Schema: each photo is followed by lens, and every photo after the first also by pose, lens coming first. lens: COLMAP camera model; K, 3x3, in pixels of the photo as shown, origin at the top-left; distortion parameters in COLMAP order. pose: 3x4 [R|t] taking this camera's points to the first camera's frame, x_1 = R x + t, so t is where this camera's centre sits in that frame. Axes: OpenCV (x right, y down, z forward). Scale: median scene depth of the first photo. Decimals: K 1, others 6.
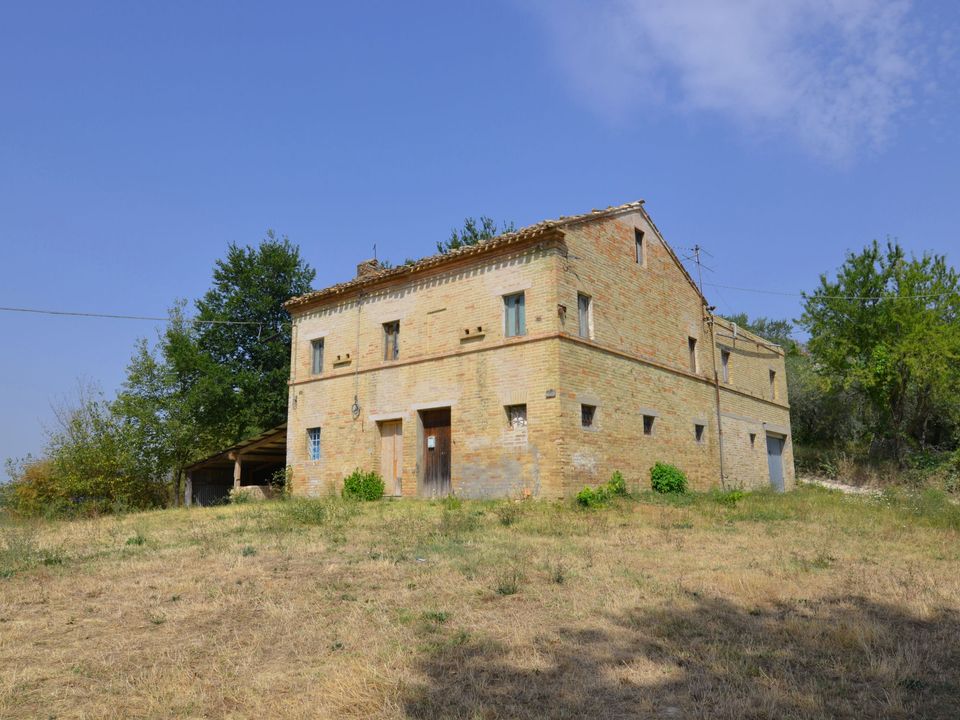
lens RADIAL K [[724.3, 0, 482.2], [0, 724.3, 365.5], [0, 0, 1]] dist [0.031824, -0.002966]
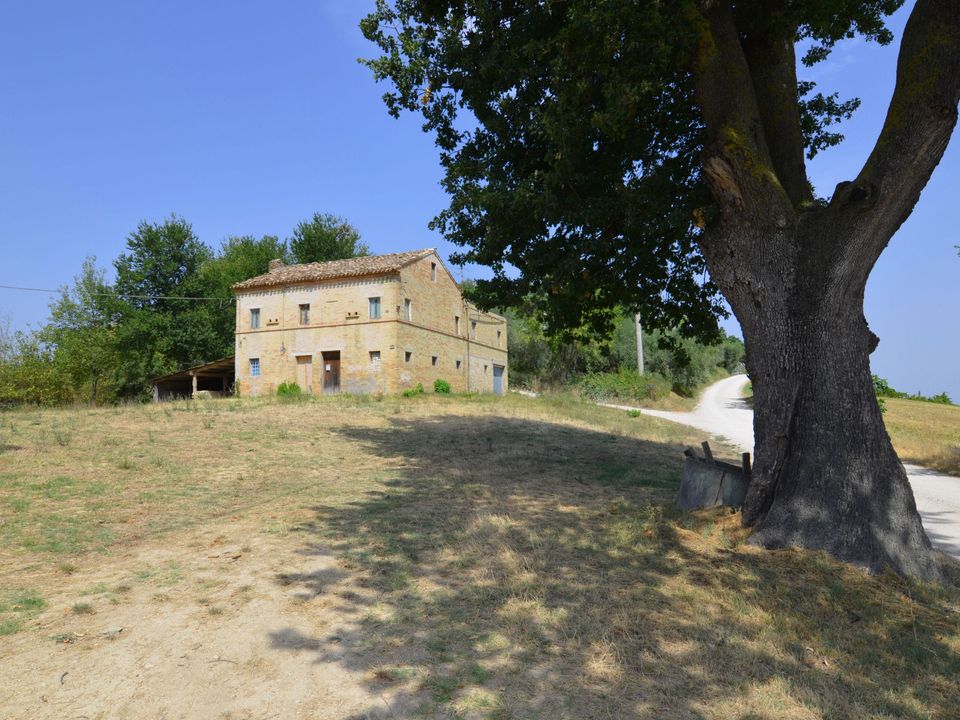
lens RADIAL K [[631.6, 0, 475.7], [0, 631.6, 363.0], [0, 0, 1]] dist [0.041488, -0.024903]
pose [[0.954535, 0.018929, 0.297497, -0.192001], [-0.048647, 0.994495, 0.092811, -0.084531], [-0.294103, -0.103064, 0.950201, -0.739603]]
